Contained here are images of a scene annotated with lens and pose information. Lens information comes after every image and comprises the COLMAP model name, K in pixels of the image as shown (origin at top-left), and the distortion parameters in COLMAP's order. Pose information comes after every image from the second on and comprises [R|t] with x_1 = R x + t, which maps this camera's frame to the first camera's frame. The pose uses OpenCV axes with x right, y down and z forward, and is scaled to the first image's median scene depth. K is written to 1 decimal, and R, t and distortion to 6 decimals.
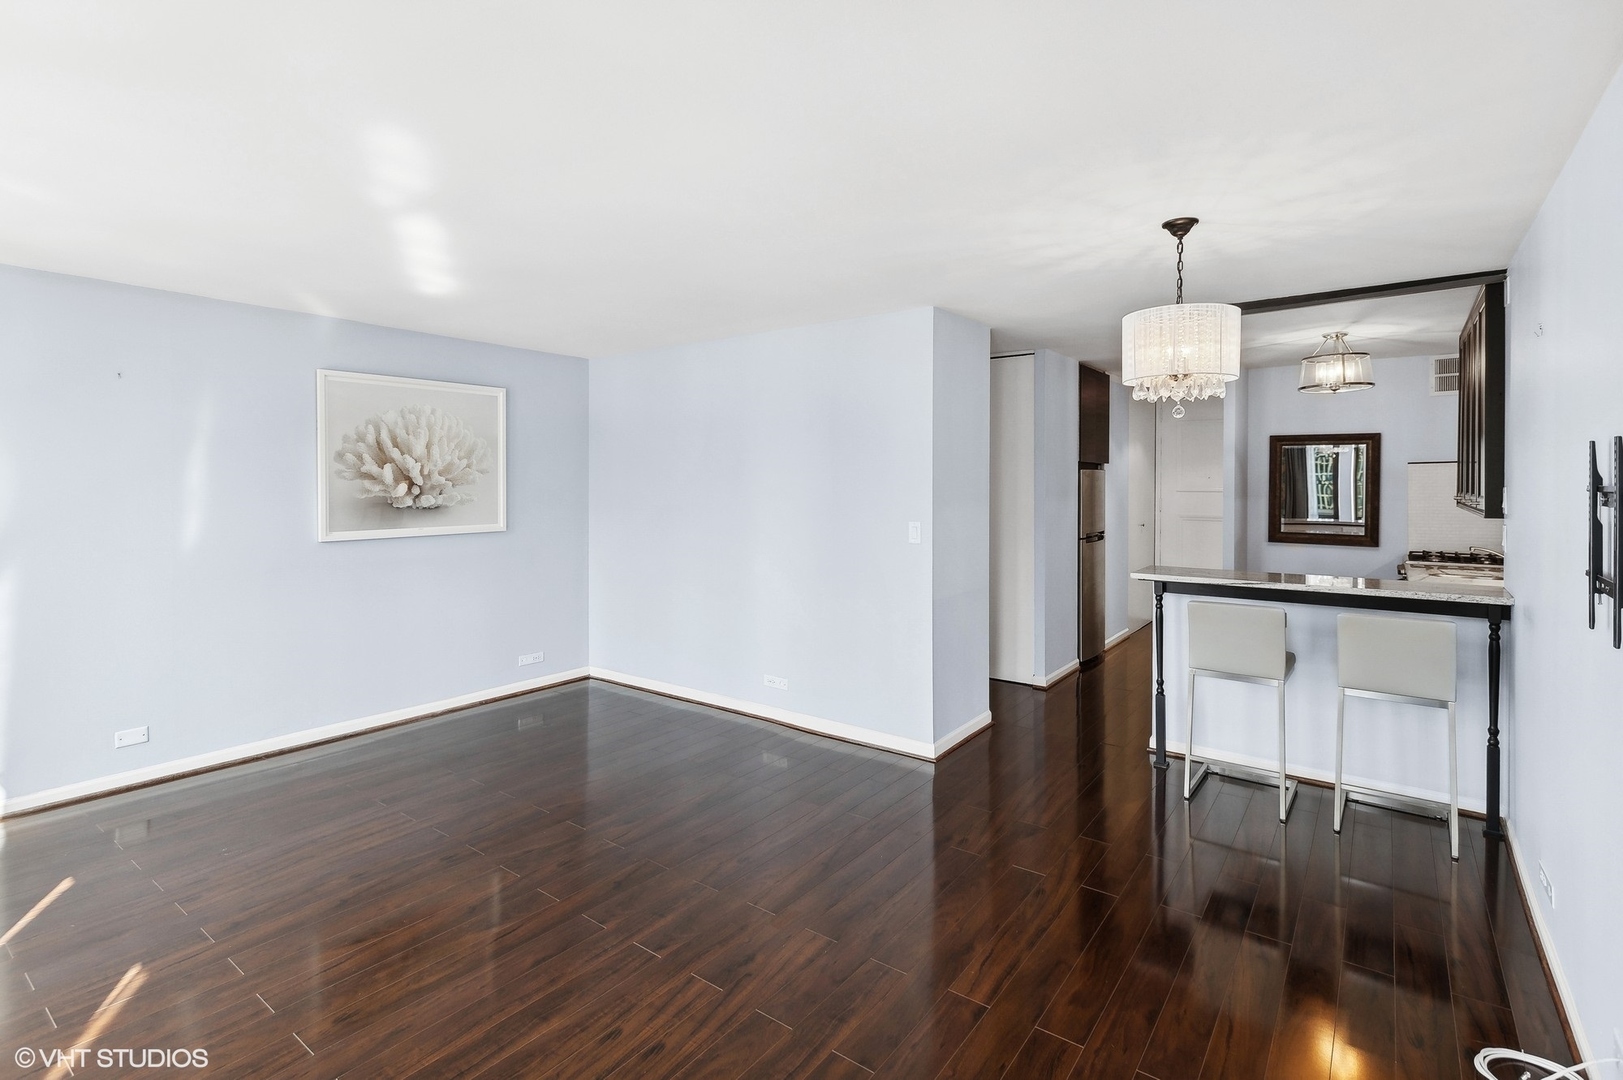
lens RADIAL K [[778.2, 0, 803.8], [0, 778.2, 489.5], [0, 0, 1]] dist [0.010405, -0.000191]
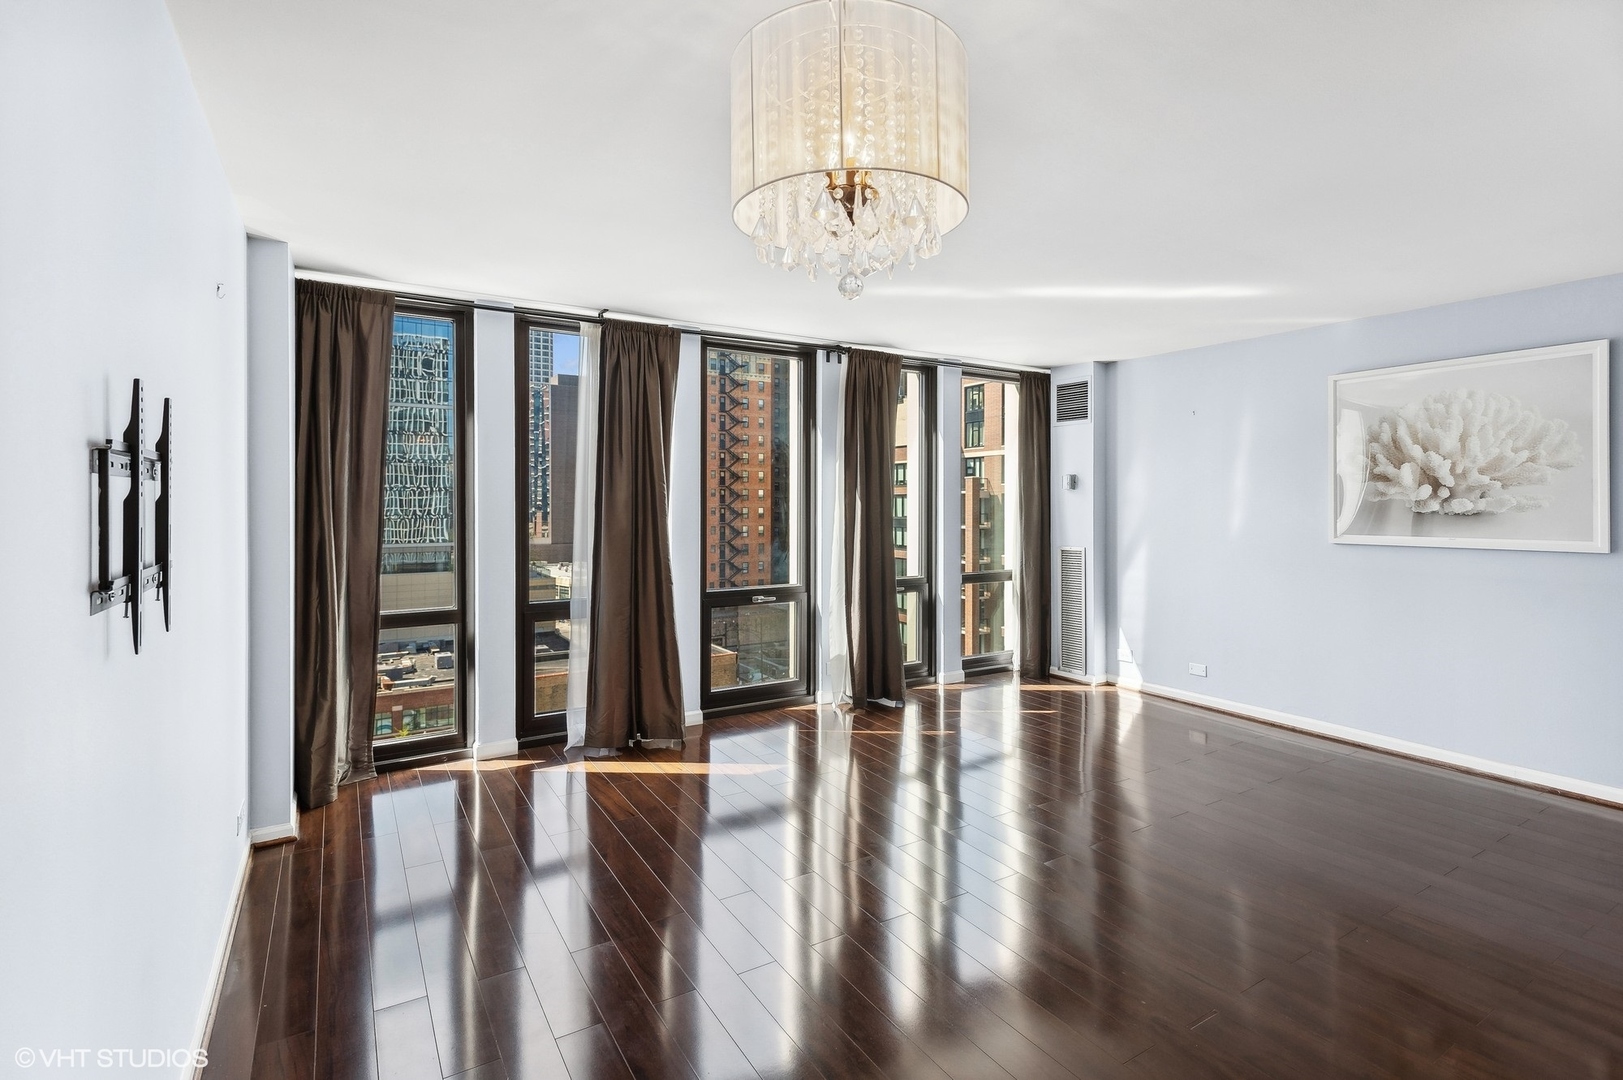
lens RADIAL K [[769.7, 0, 807.5], [0, 769.7, 506.8], [0, 0, 1]] dist [0.010882, -0.000062]
pose [[-0.369644, 0.006083, -0.929154, 0.529764], [-0.006483, 0.999937, 0.009125, 0.012890], [0.929151, 0.009396, -0.369581, 0.668052]]
